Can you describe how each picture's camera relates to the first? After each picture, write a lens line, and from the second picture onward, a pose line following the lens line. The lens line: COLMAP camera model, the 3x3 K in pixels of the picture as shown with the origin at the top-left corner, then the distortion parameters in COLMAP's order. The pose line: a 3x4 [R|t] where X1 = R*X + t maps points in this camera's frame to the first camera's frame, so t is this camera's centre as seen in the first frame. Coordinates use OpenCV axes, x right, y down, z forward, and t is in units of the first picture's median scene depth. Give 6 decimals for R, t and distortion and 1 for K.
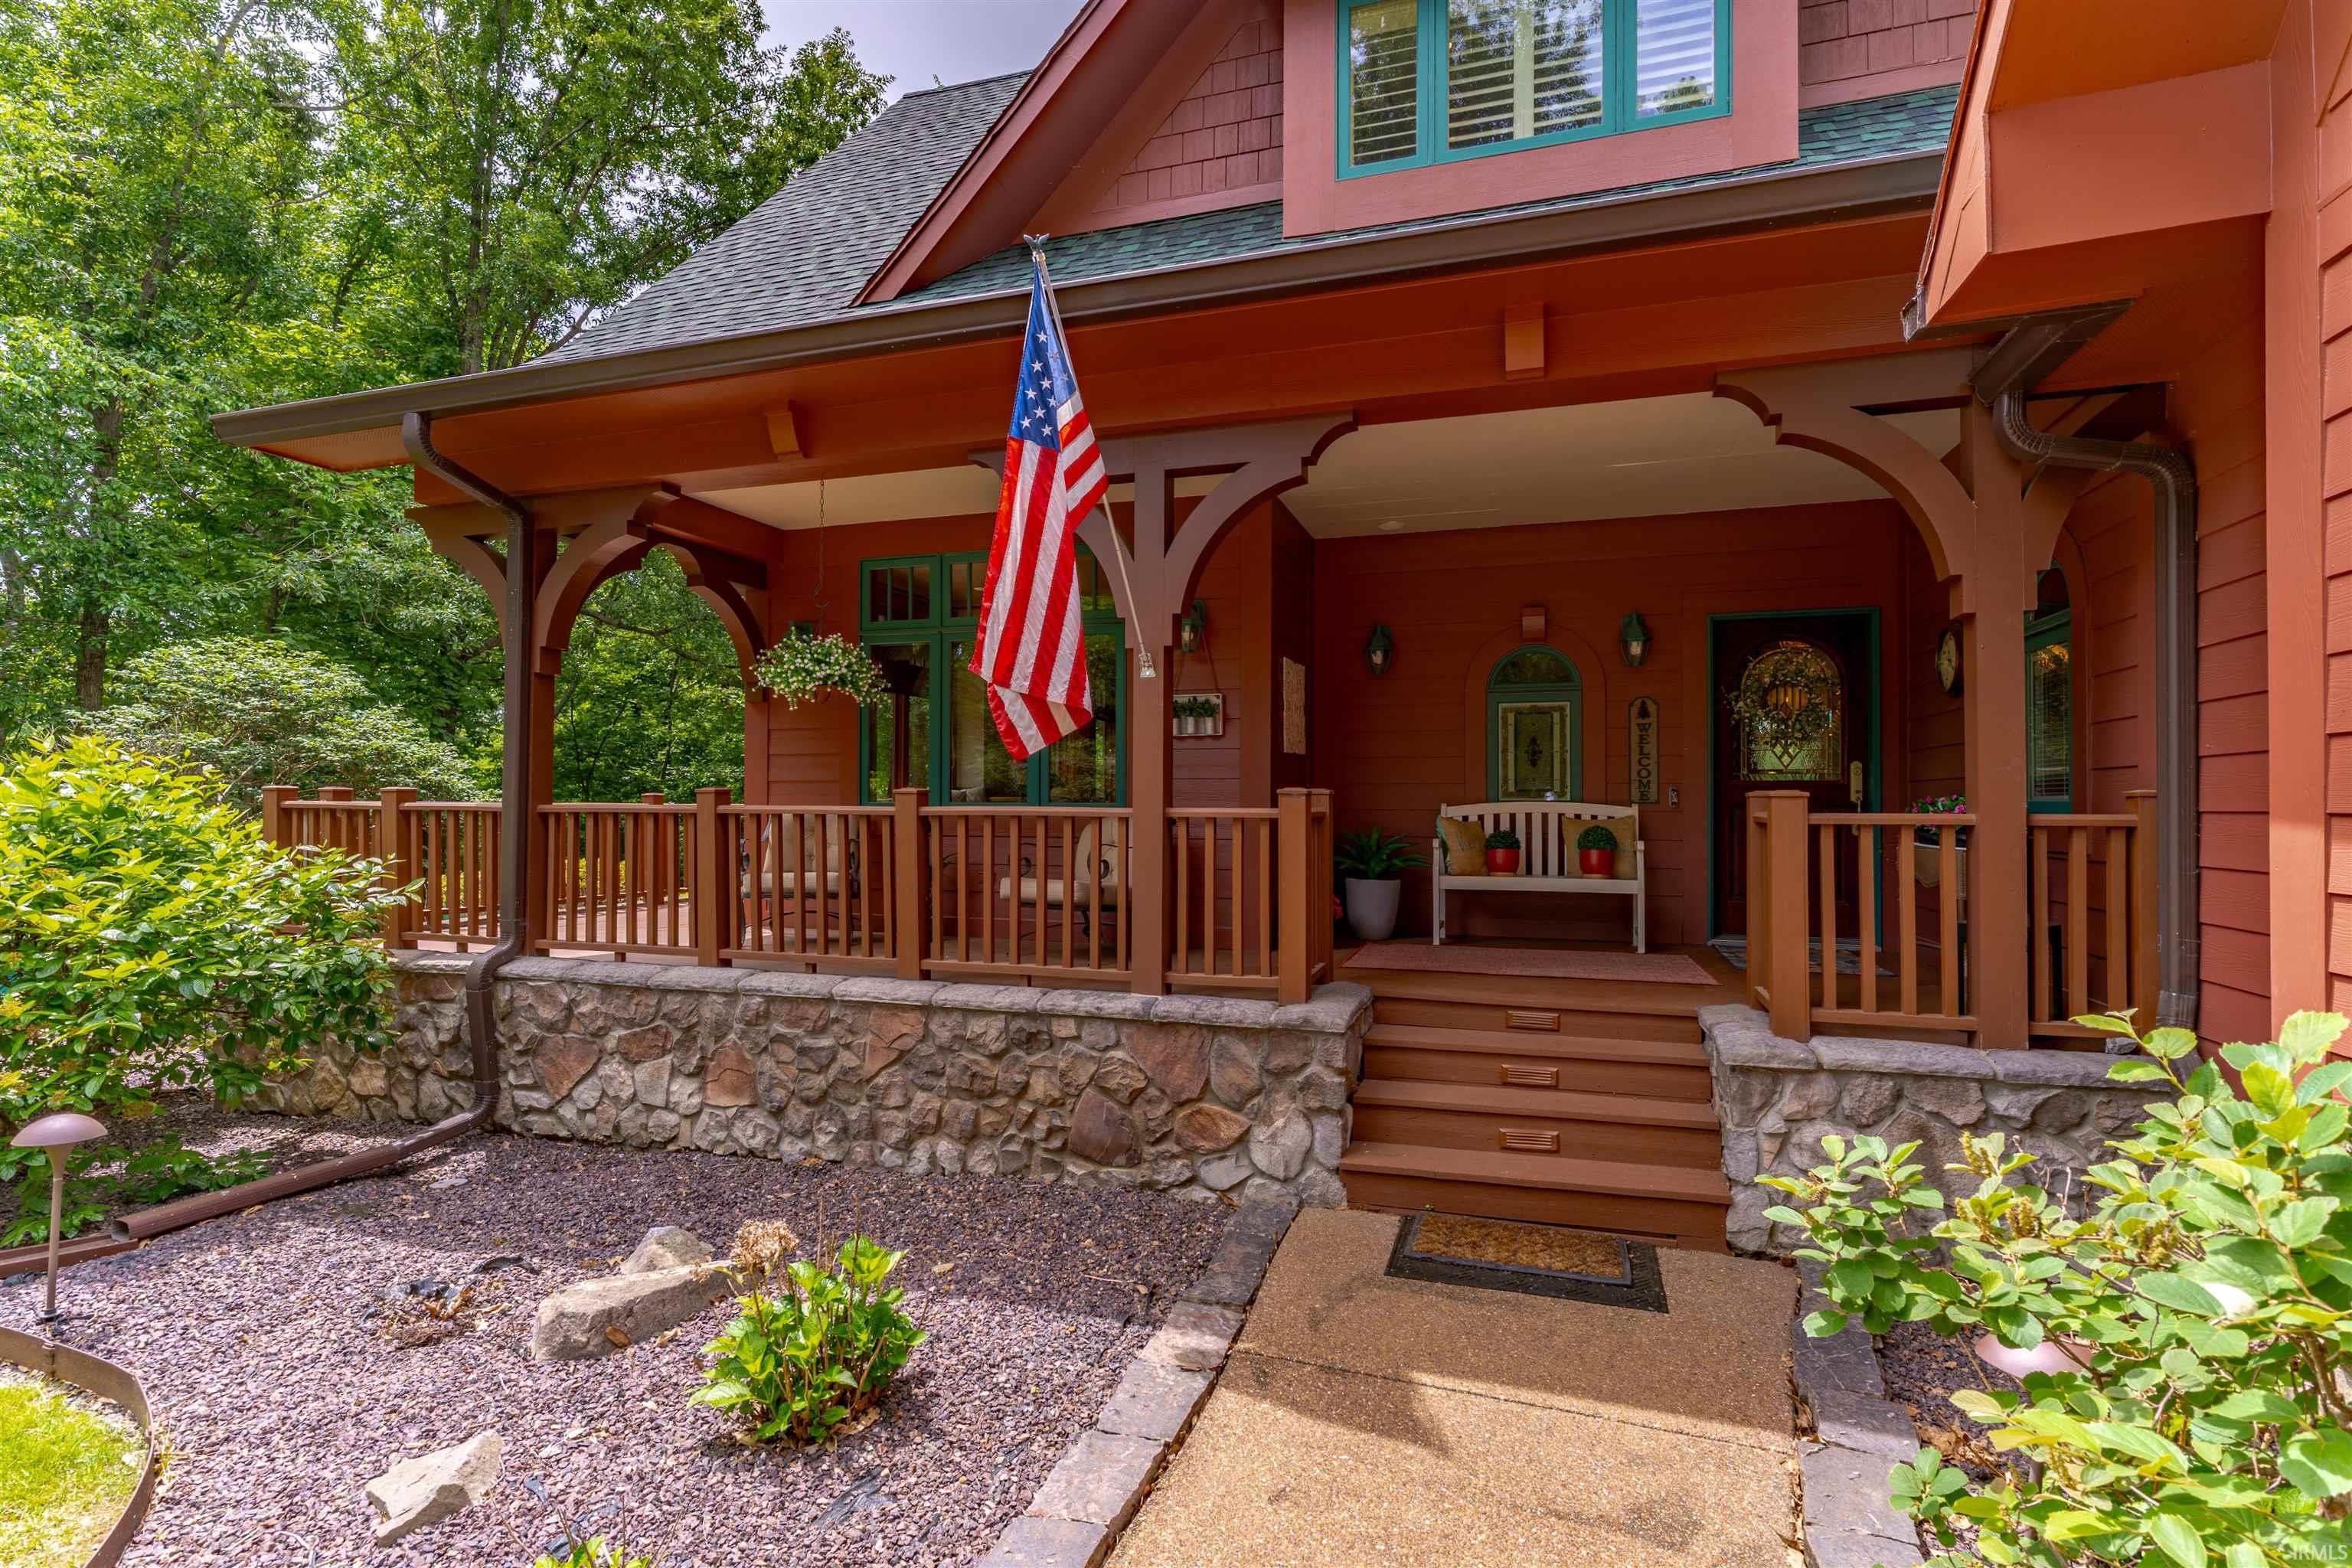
lens RADIAL K [[1156.8, 0, 1176.0], [0, 1156.8, 784.0], [0, 0, 1]] dist [-0.001806, -0.000868]
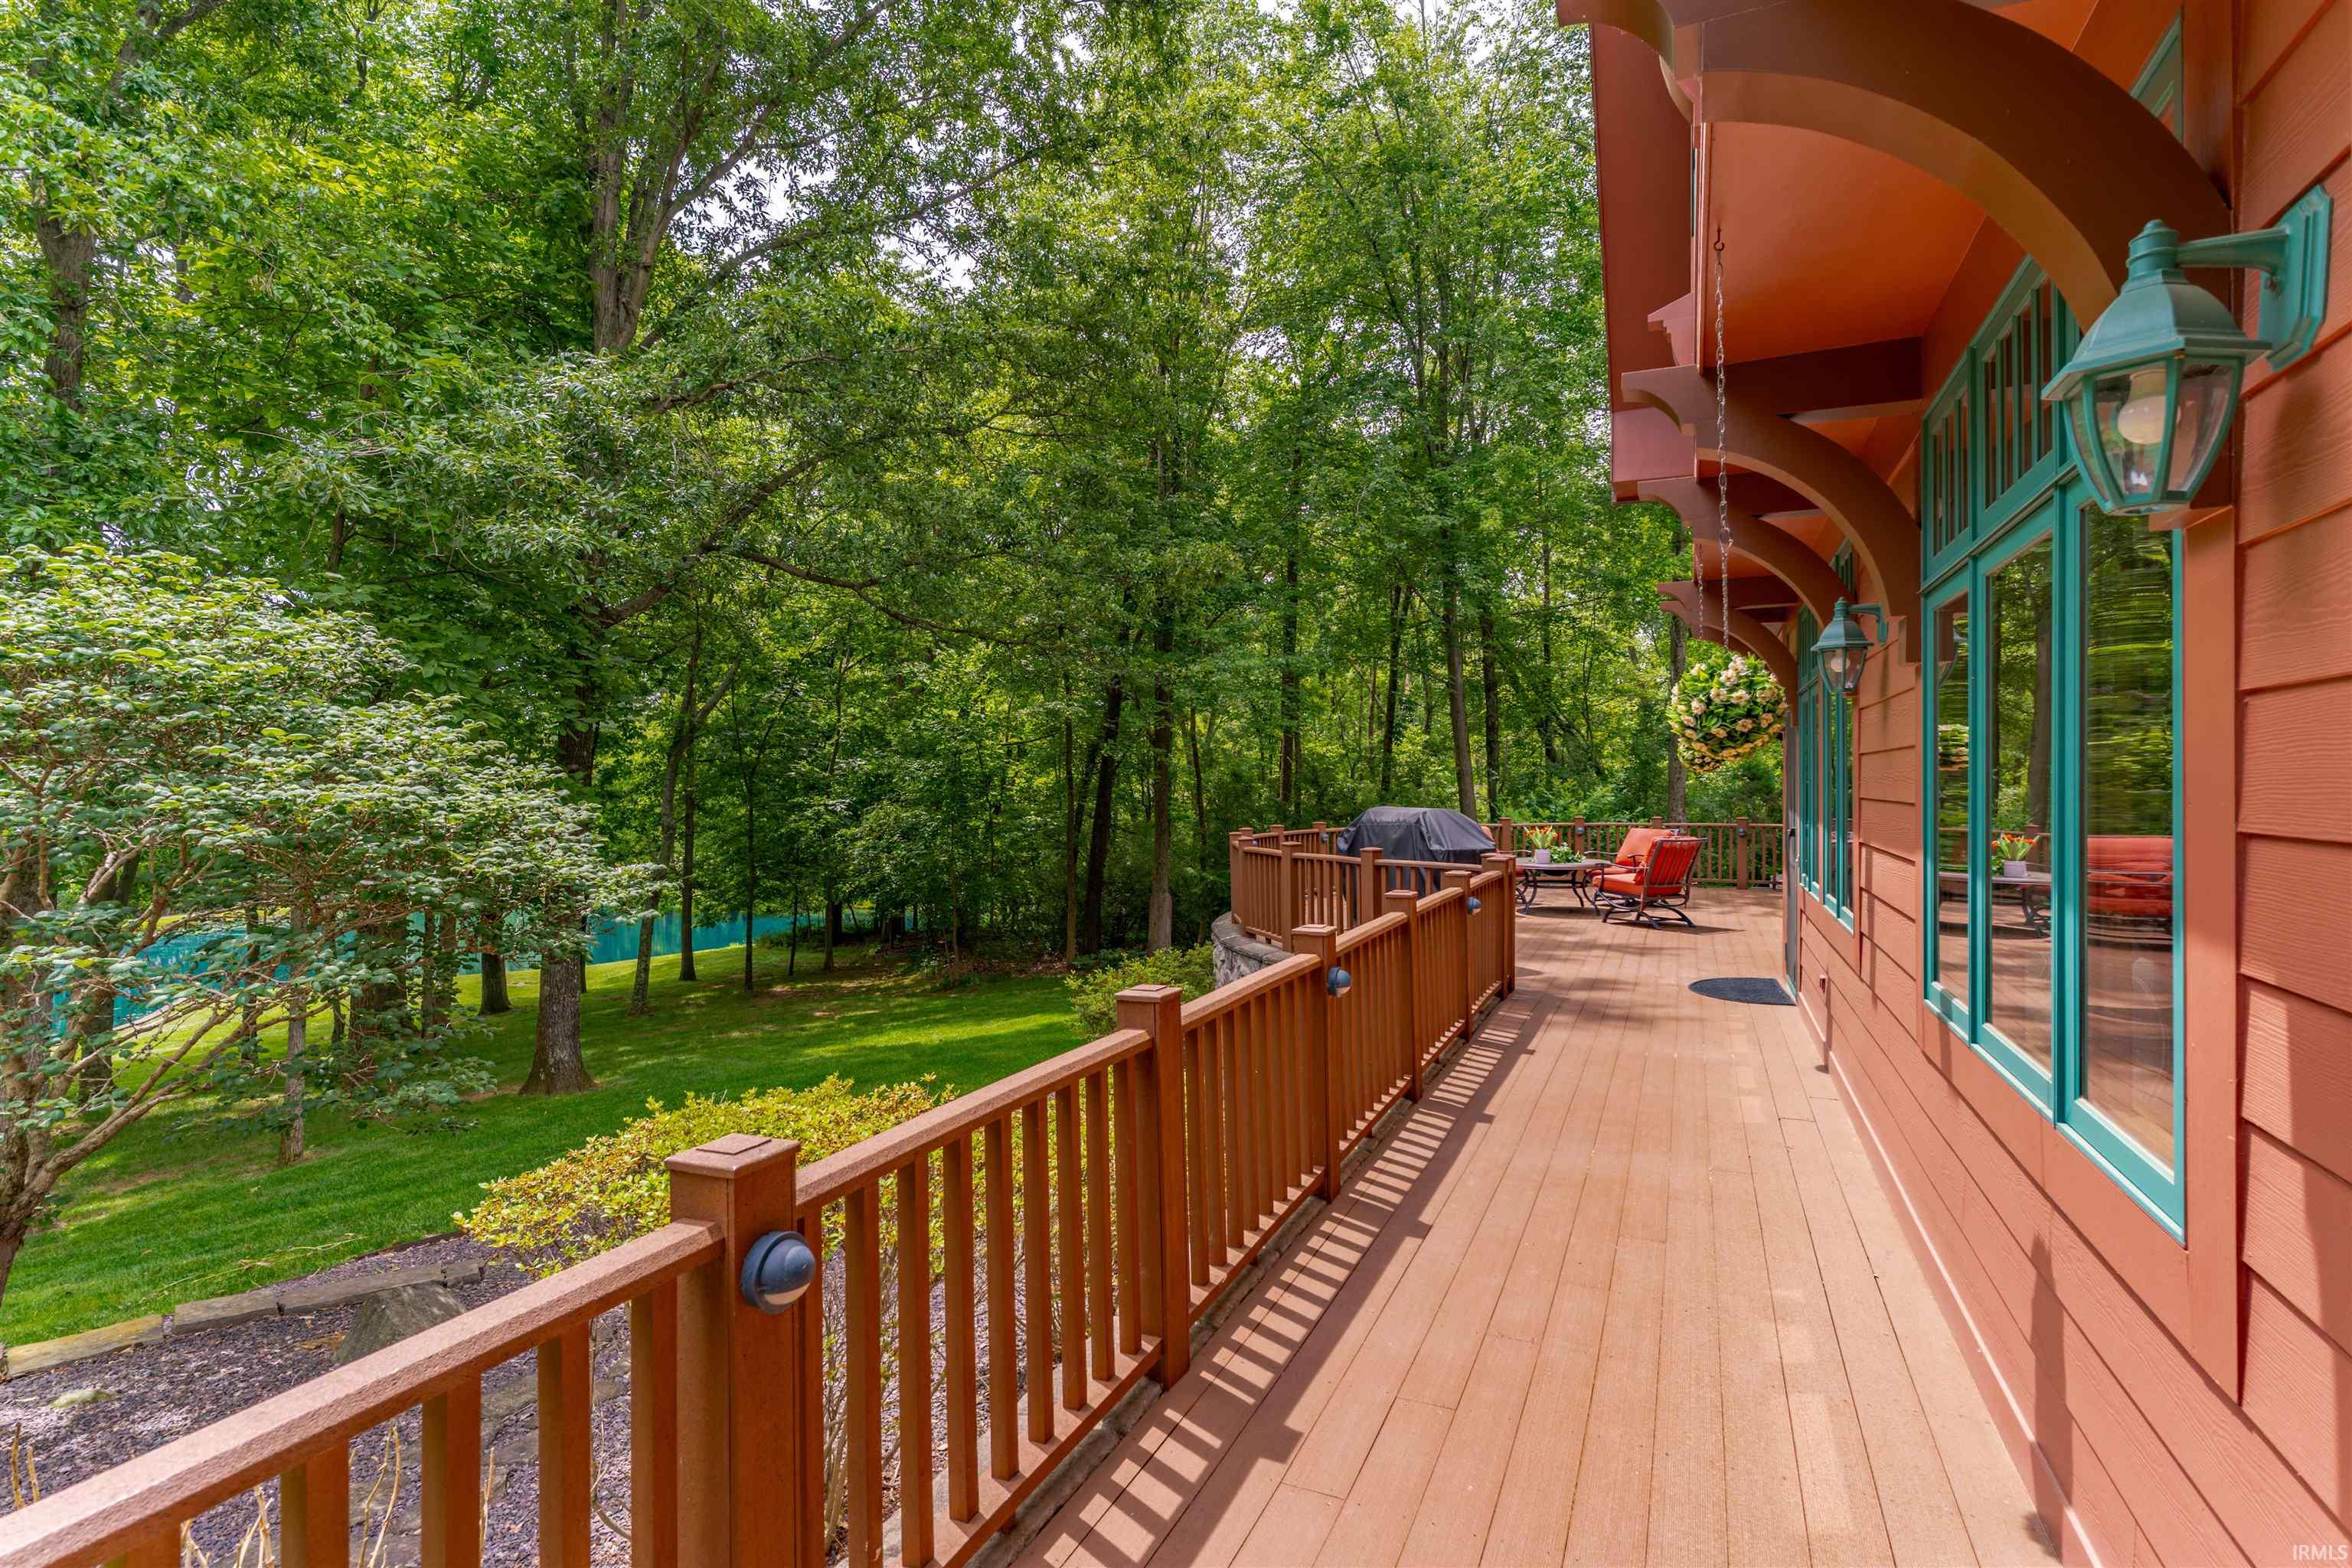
lens RADIAL K [[1147.8, 0, 1159.2], [0, 1147.8, 770.1], [0, 0, 1]] dist [0.003978, 0.000914]
pose [[0.993286, -0.008145, -0.115393, -0.258934], [0.009221, 0.999919, 0.008800, -0.029576], [0.115312, -0.009805, 0.993281, 0.444651]]
